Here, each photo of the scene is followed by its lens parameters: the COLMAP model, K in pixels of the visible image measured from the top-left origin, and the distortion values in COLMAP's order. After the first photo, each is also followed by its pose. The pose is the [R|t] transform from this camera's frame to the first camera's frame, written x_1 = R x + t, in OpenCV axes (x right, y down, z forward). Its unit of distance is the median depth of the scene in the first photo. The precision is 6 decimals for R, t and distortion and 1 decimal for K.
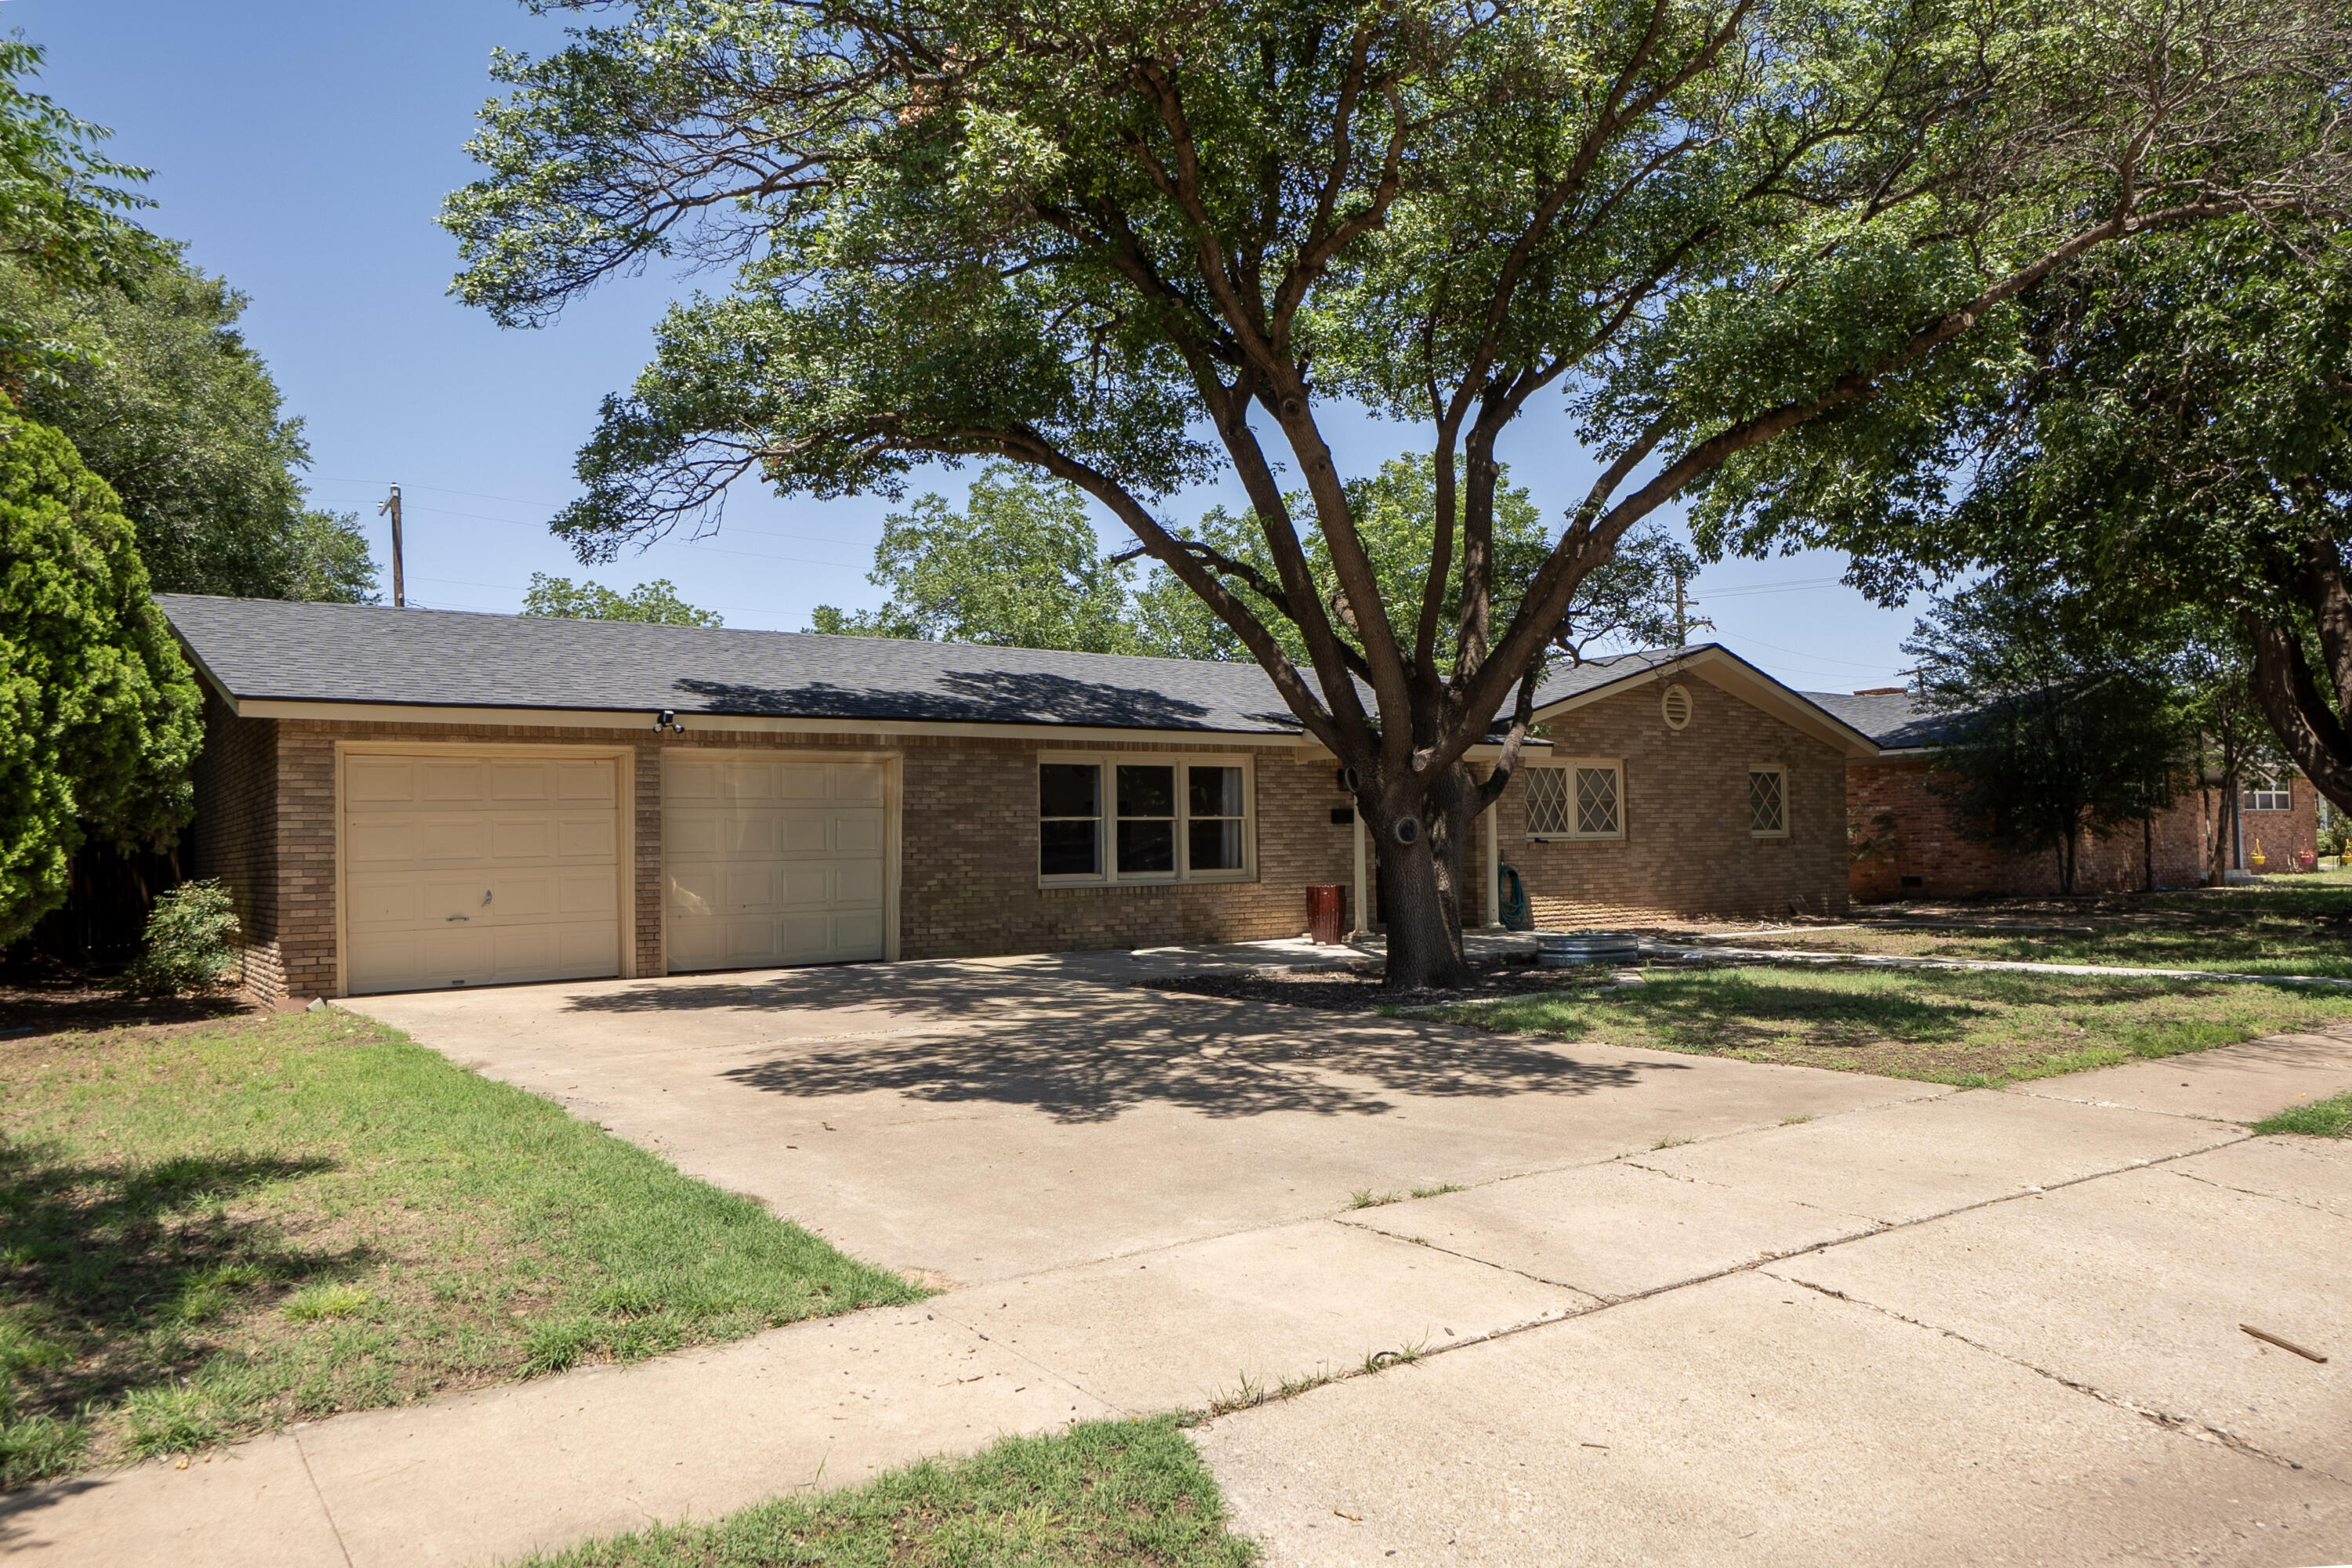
lens RADIAL K [[1552.1, 0, 1176.0], [0, 1552.1, 784.0], [0, 0, 1]] dist [0.022939, -0.000033]
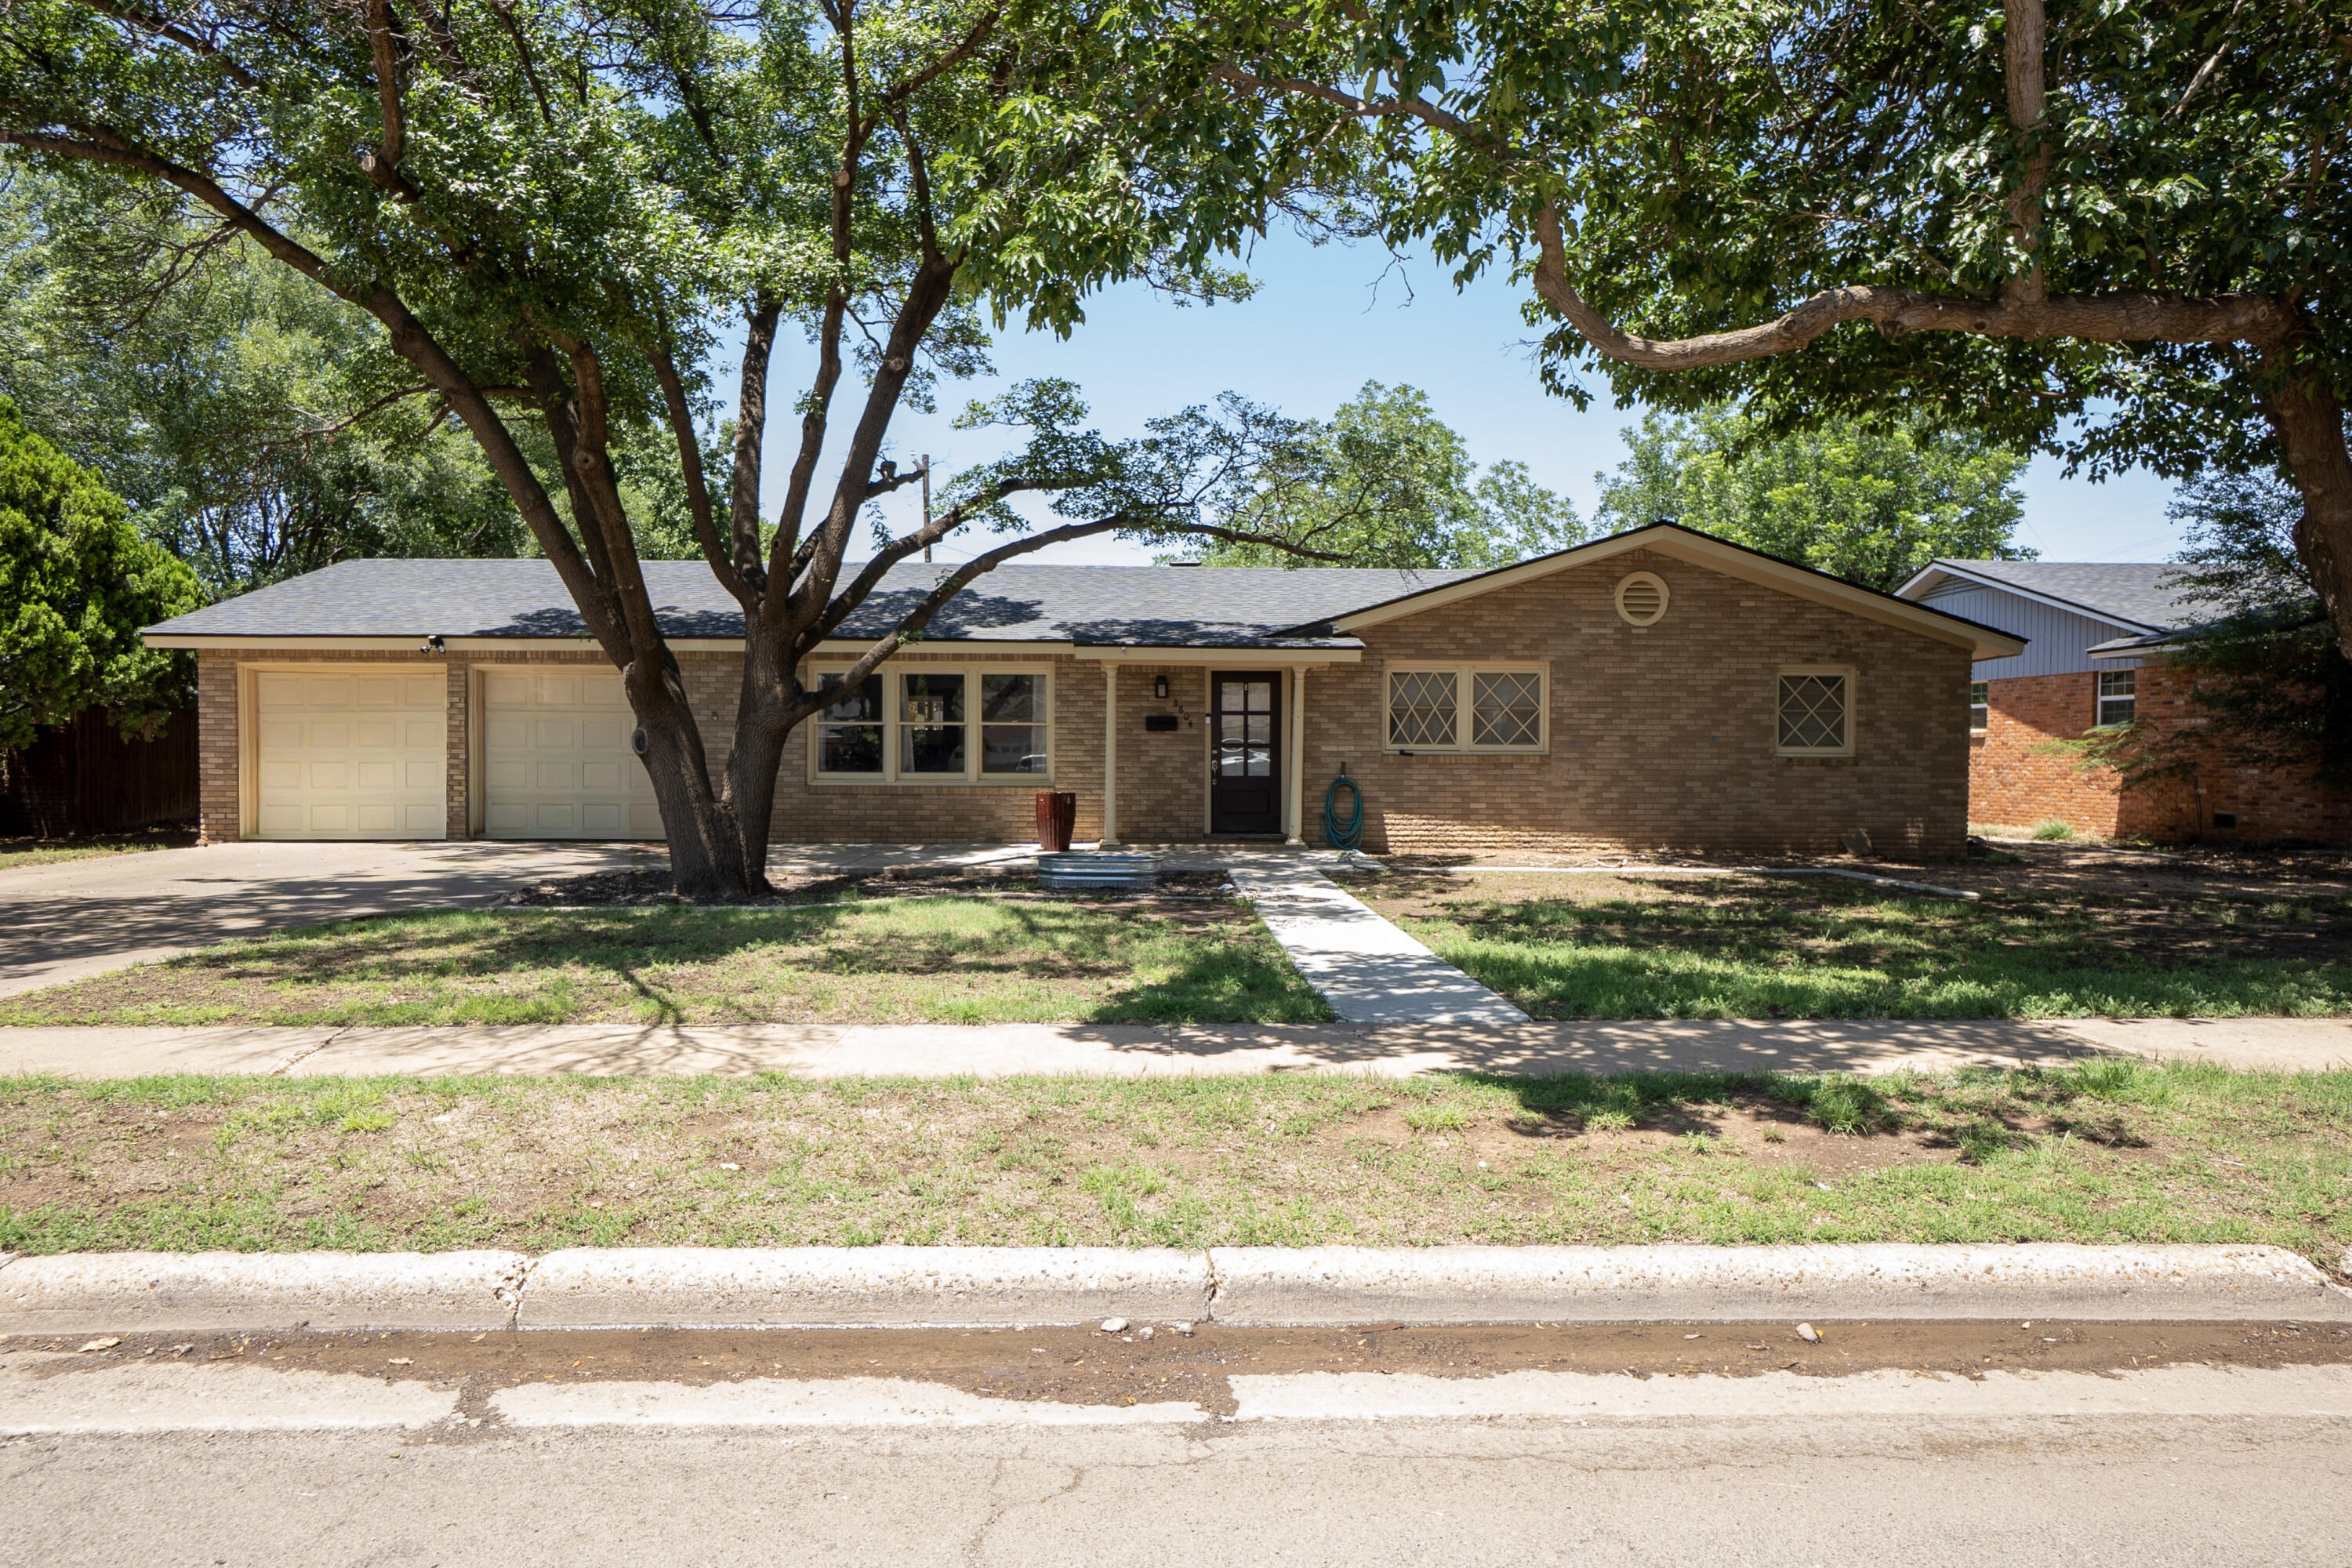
lens RADIAL K [[1437.8, 0, 1176.0], [0, 1437.8, 784.0], [0, 0, 1]] dist [0.002149, 0.001233]
pose [[0.842662, 0.036969, -0.537172, 0.638302], [0.001897, 0.997430, 0.071620, -0.006798], [0.538440, -0.061371, 0.840426, 0.242953]]
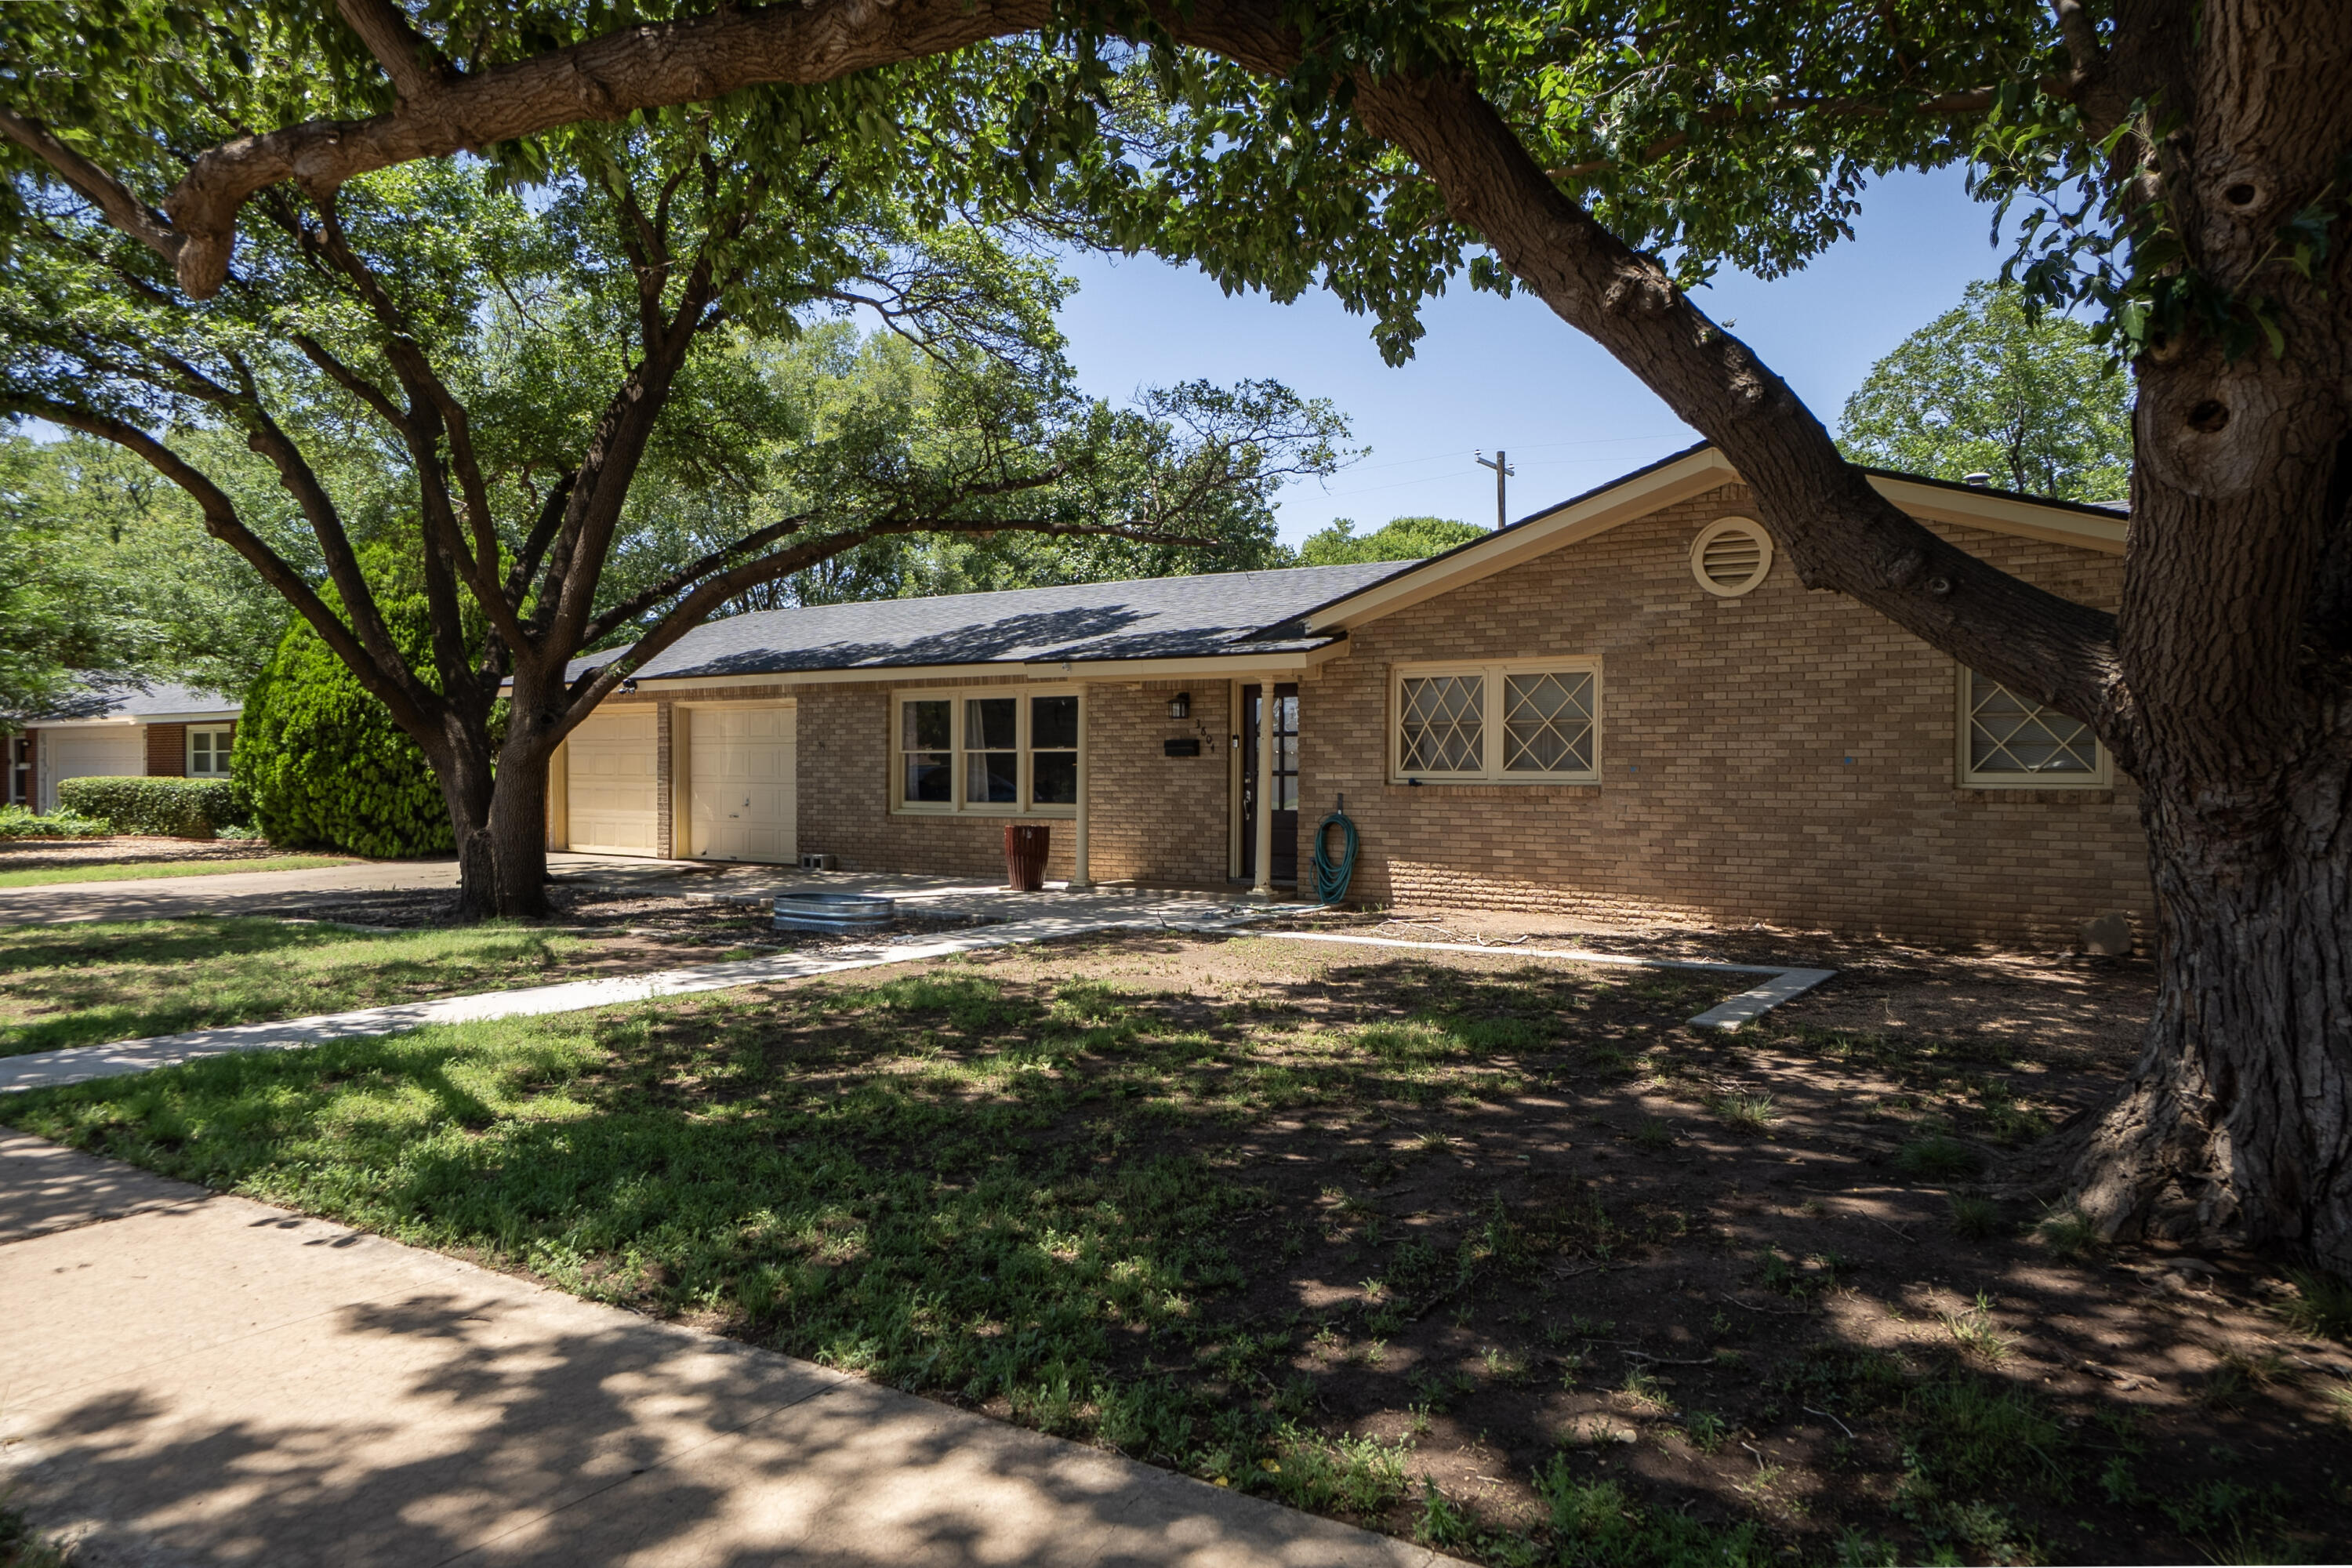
lens RADIAL K [[1552.1, 0, 1176.0], [0, 1552.1, 784.0], [0, 0, 1]] dist [0.022939, -0.000033]
pose [[0.377839, 0.027838, -0.925453, 0.937069], [0.031851, 0.998565, 0.043041, 0.003785], [0.925323, -0.045740, 0.376410, 0.706914]]
